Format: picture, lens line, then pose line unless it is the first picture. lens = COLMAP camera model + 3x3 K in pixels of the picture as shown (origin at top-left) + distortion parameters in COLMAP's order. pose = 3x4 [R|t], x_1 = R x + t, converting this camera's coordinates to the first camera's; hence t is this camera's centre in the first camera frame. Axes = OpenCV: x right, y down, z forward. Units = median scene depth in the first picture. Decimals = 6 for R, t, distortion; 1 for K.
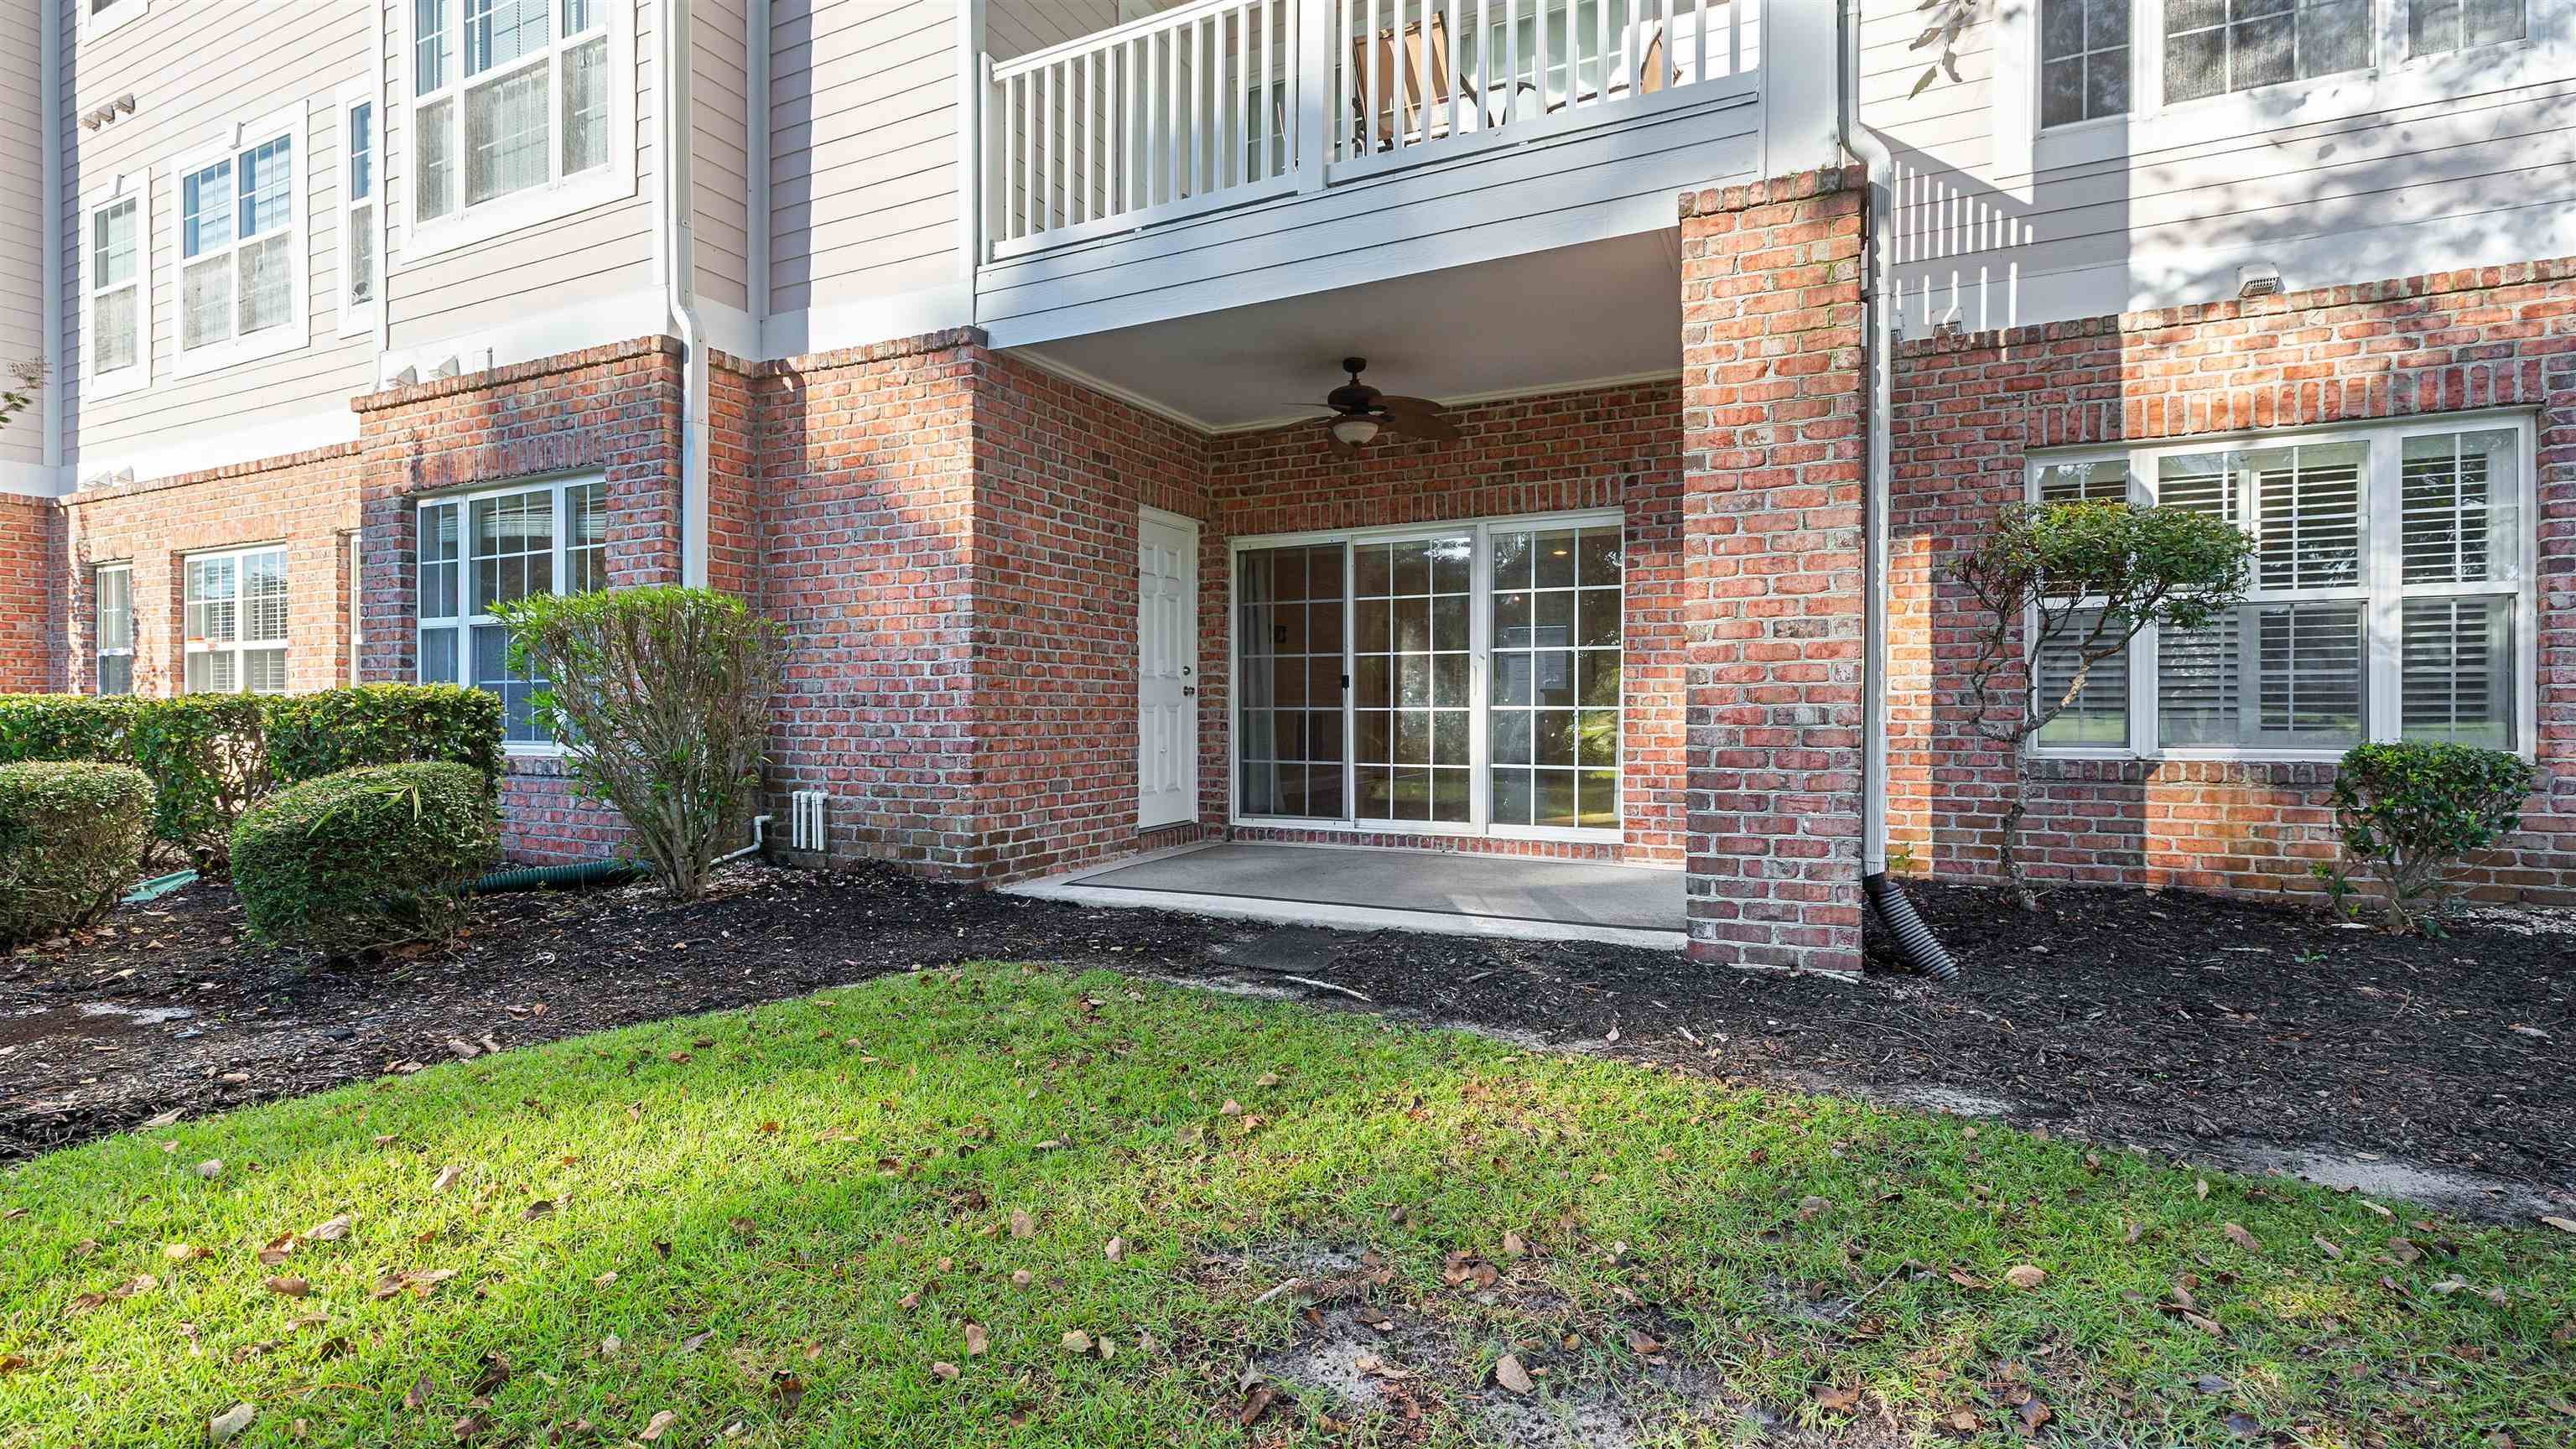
lens RADIAL K [[1163.5, 0, 1298.7], [0, 1163.5, 715.2], [0, 0, 1]] dist [0.005156, -0.000193]
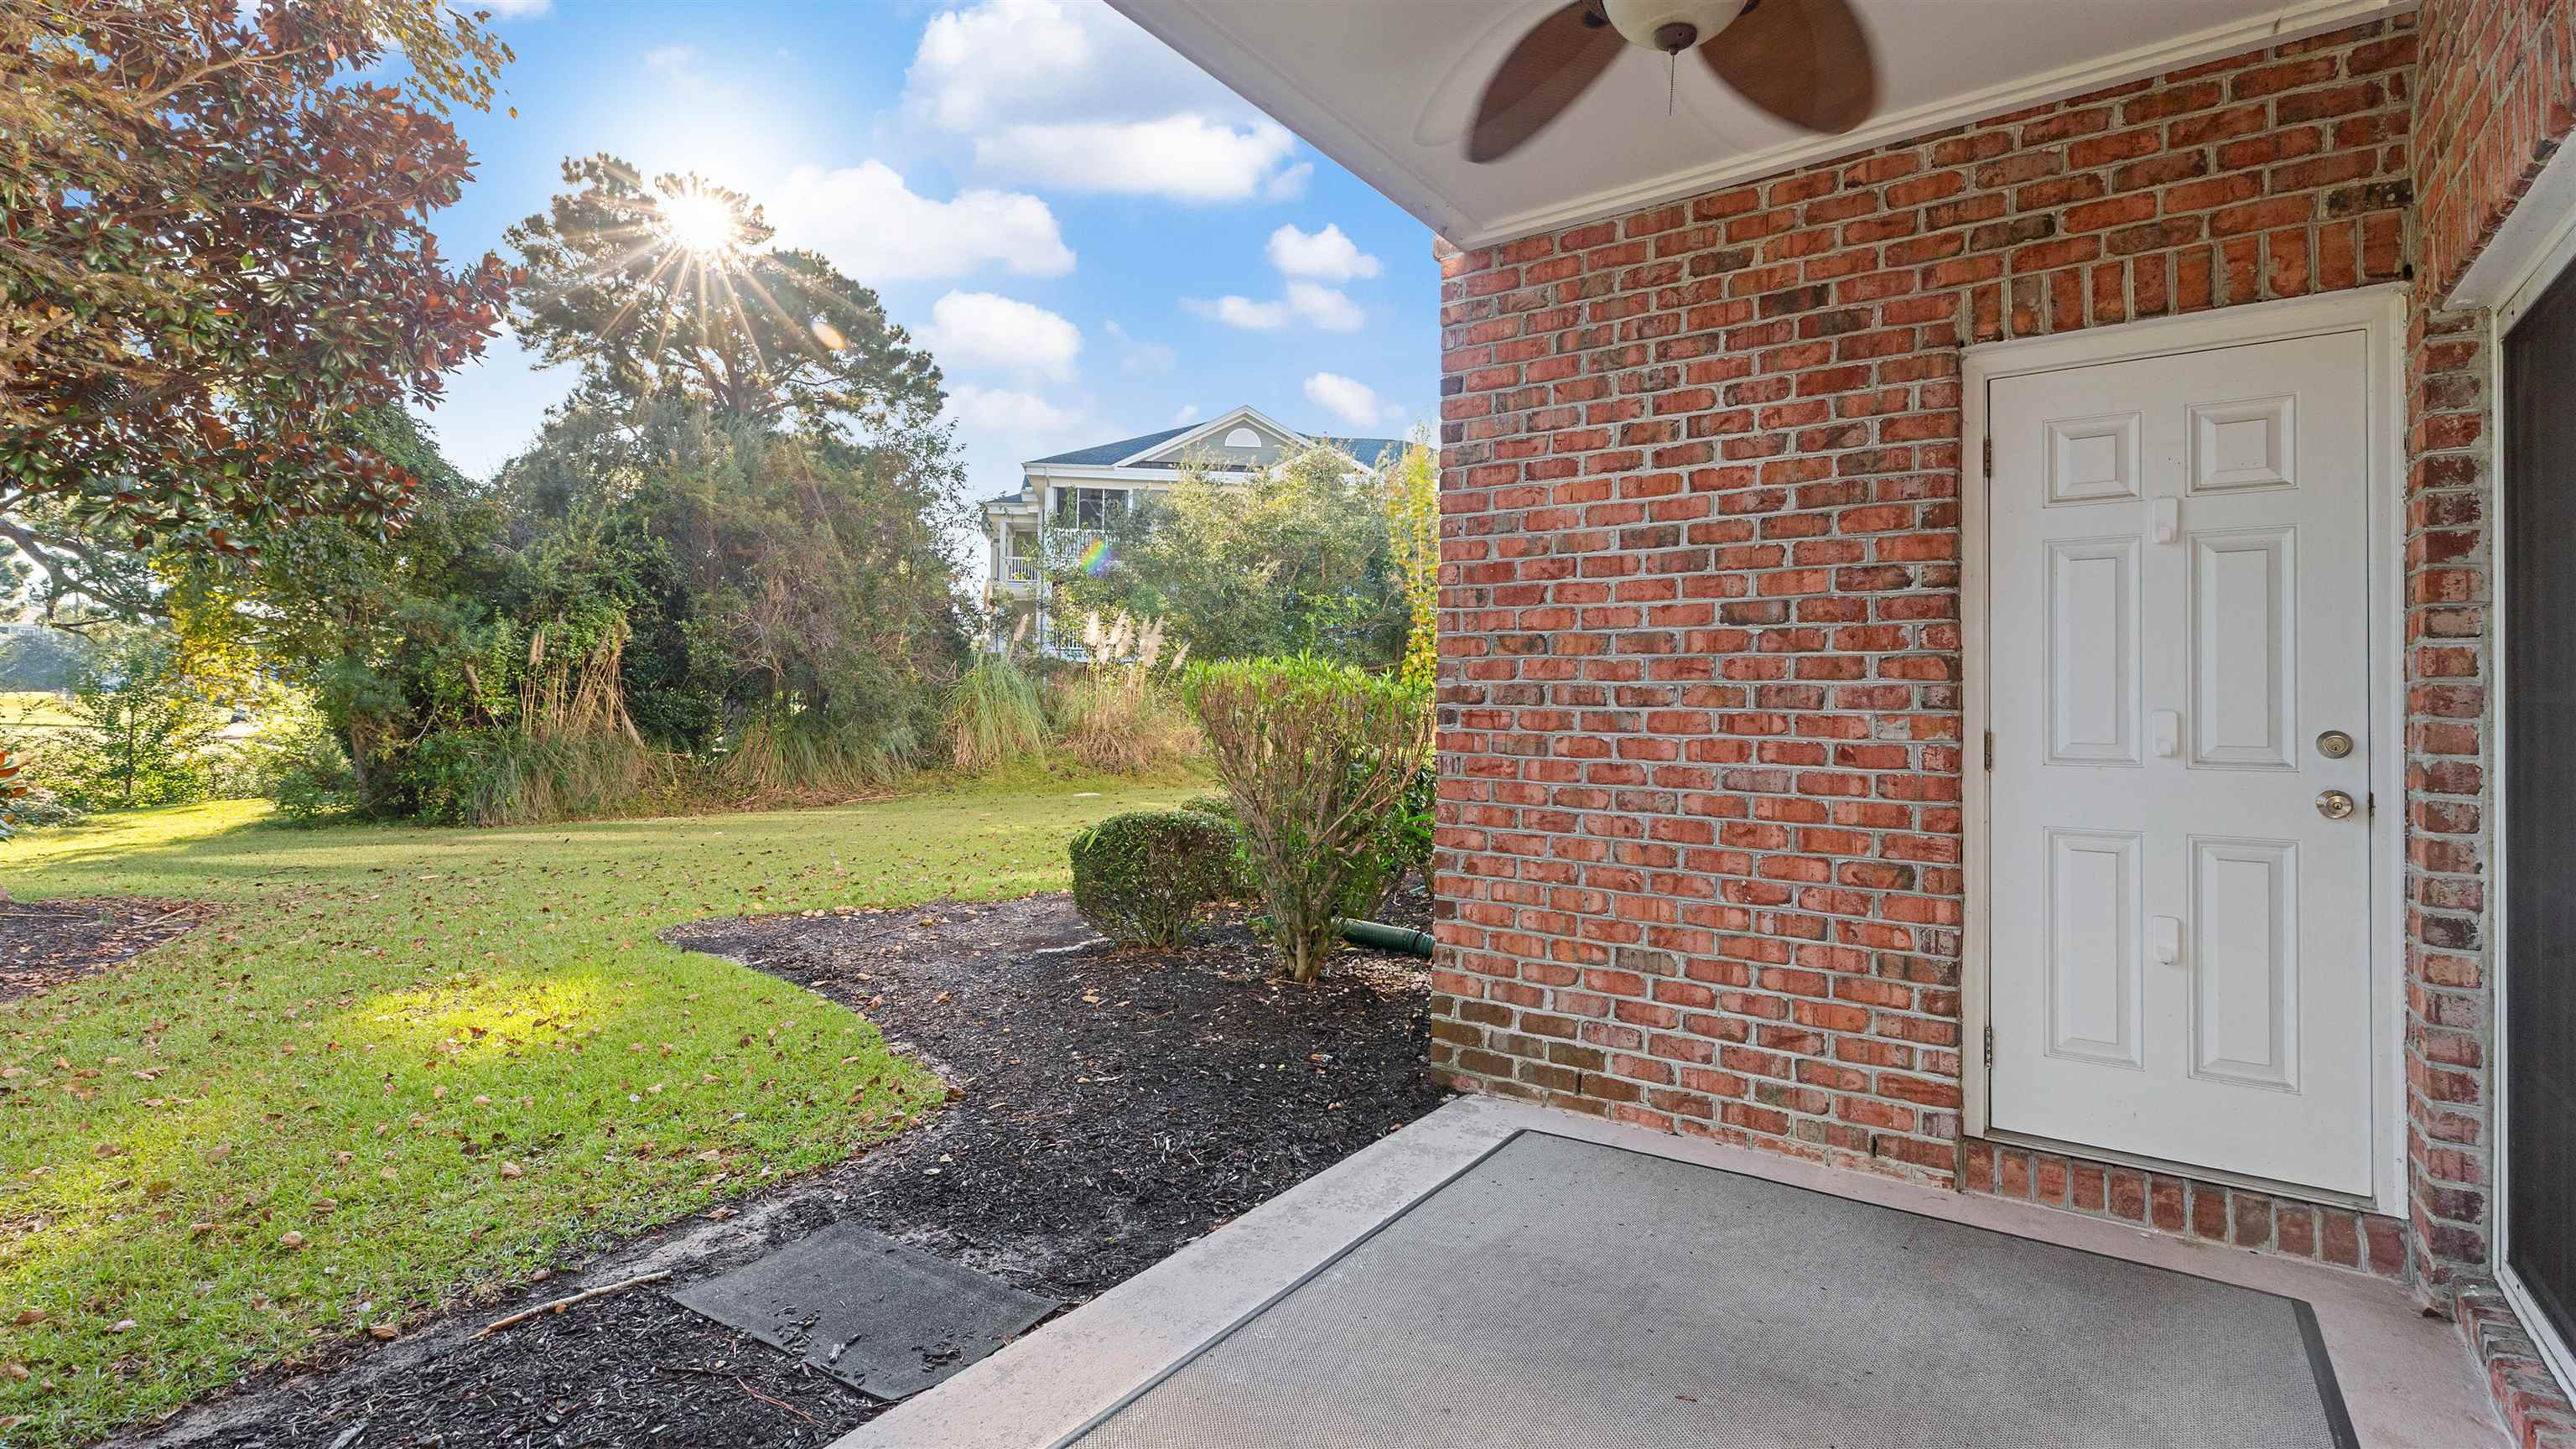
lens RADIAL K [[1163.5, 0, 1286.0], [0, 1163.5, 690.4], [0, 0, 1]] dist [0.005156, -0.000193]
pose [[-0.169503, -0.017714, -0.985370, 0.353477], [-0.018791, 0.999715, -0.014739, -0.053045], [0.985350, 0.016017, -0.169788, 0.927789]]
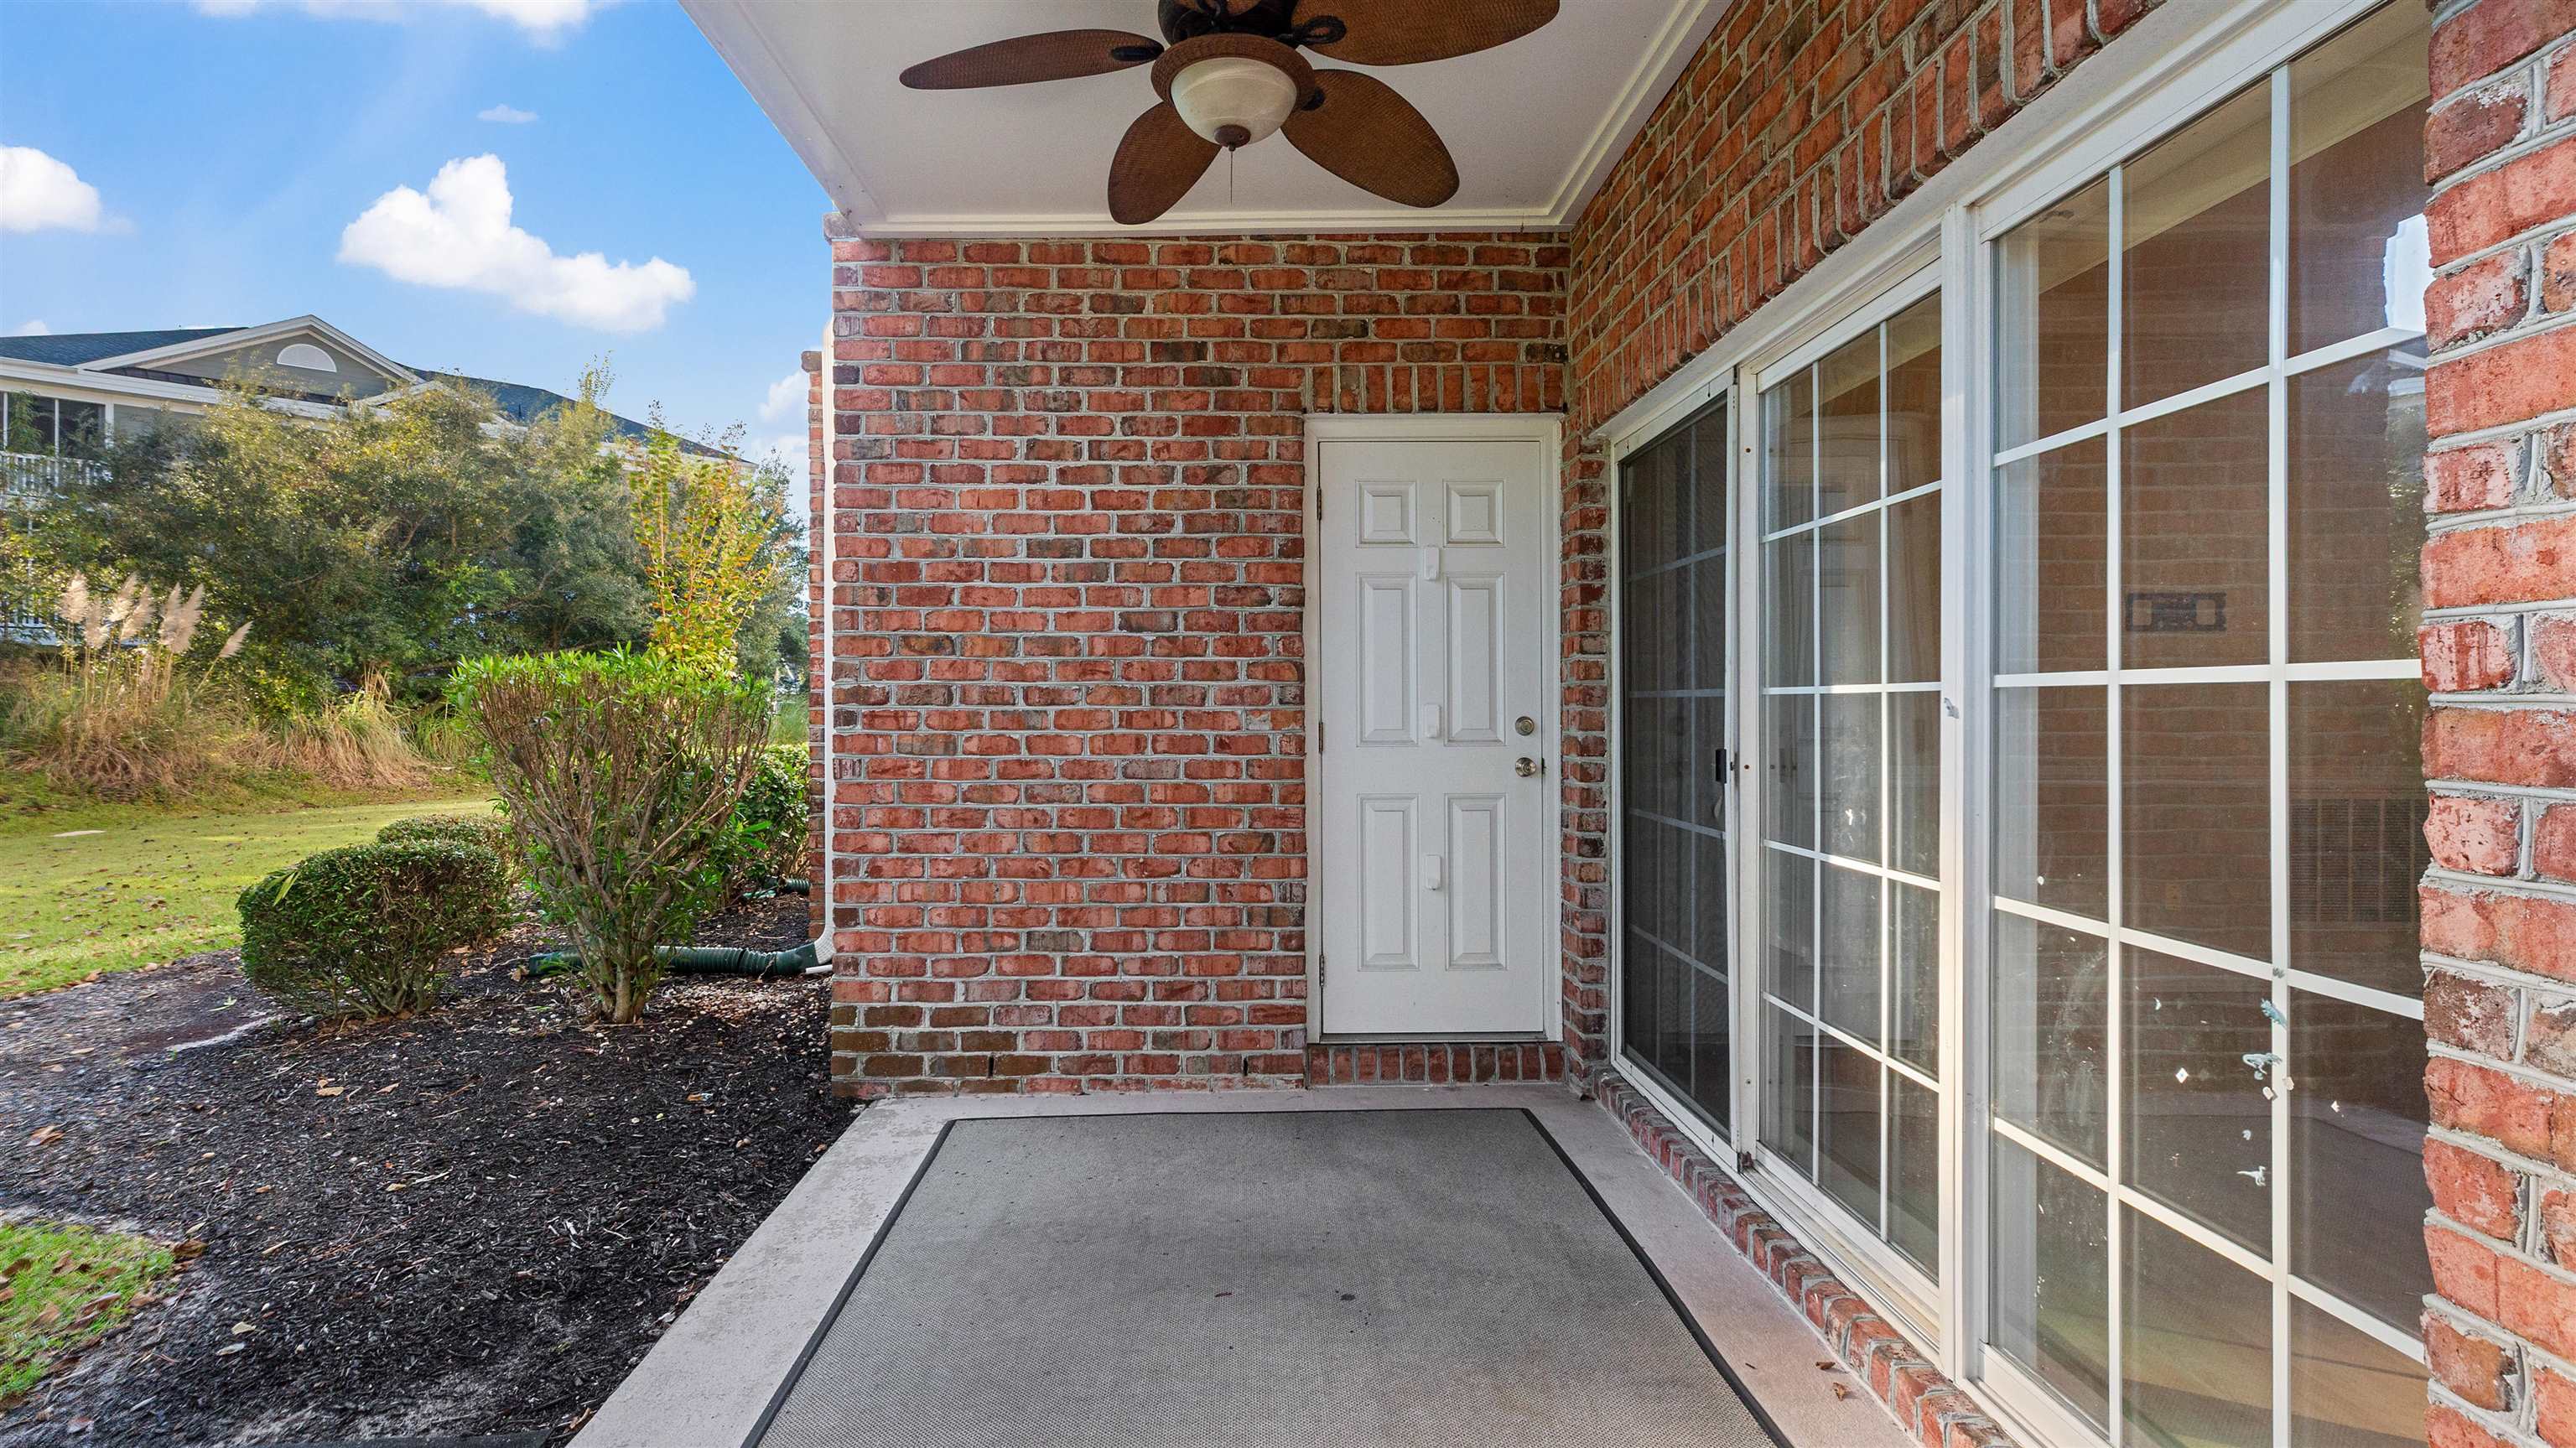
lens RADIAL K [[1163.4, 0, 1263.4], [0, 1163.4, 703.0], [0, 0, 1]] dist [0.005156, -0.000193]
pose [[0.441039, -0.002985, -0.897483, 0.360372], [-0.003421, 0.999982, -0.005007, -0.055292], [0.897481, 0.005278, 0.441021, 0.839037]]
